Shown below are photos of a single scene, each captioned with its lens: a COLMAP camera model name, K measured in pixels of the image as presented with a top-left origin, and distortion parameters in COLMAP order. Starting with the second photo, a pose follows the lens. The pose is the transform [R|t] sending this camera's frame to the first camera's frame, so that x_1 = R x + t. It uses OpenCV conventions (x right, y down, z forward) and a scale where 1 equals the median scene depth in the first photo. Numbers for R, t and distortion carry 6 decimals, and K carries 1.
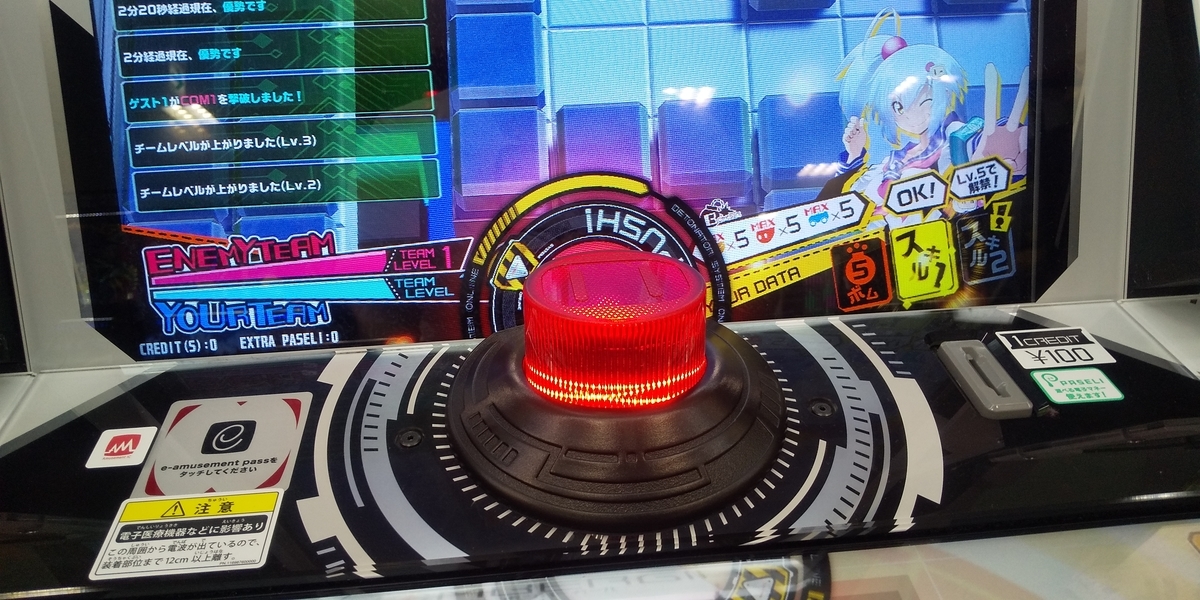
lens RADIAL K [[902.6, 0, 596.7], [0, 902.6, 300.4], [0, 0, 1]] dist [0.062161, -0.047010]
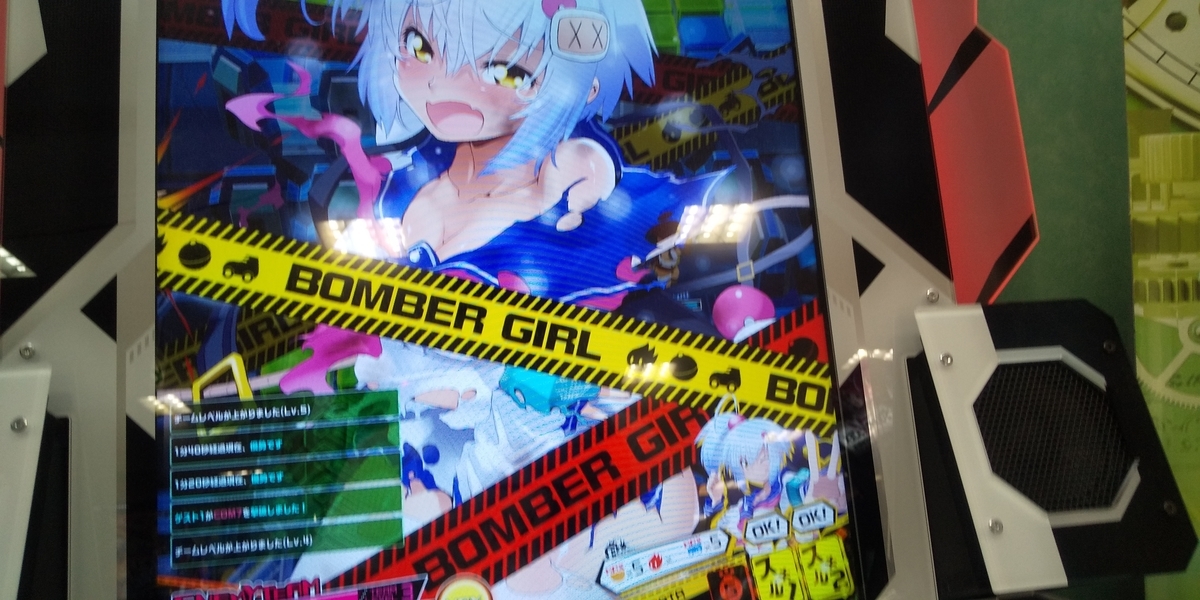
lens RADIAL K [[902.6, 0, 597.0], [0, 902.6, 307.4], [0, 0, 1]] dist [0.062161, -0.047010]
pose [[0.999211, -0.033295, 0.021645, 0.087737], [0.038268, 0.952939, -0.300739, -0.036313], [-0.010613, 0.301330, 0.953461, -0.359719]]
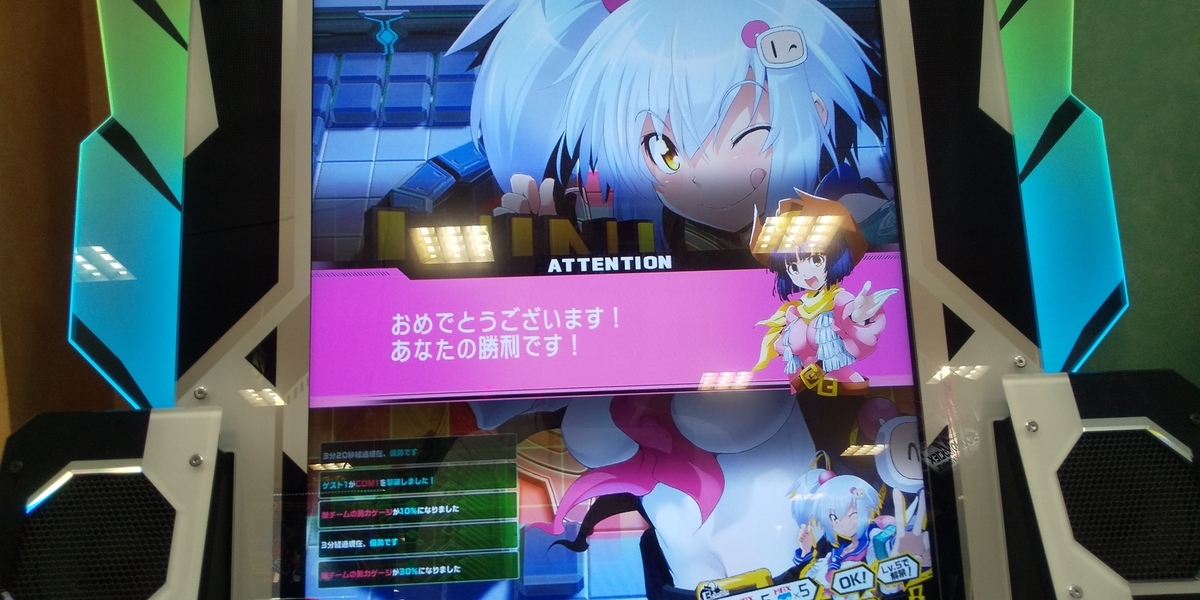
lens RADIAL K [[902.6, 0, 603.0], [0, 902.6, 298.5], [0, 0, 1]] dist [0.062161, -0.047010]
pose [[0.998382, -0.006072, -0.056539, 0.046168], [-0.011346, 0.953015, -0.302710, -0.101884], [0.055721, 0.302862, 0.951404, -0.508492]]
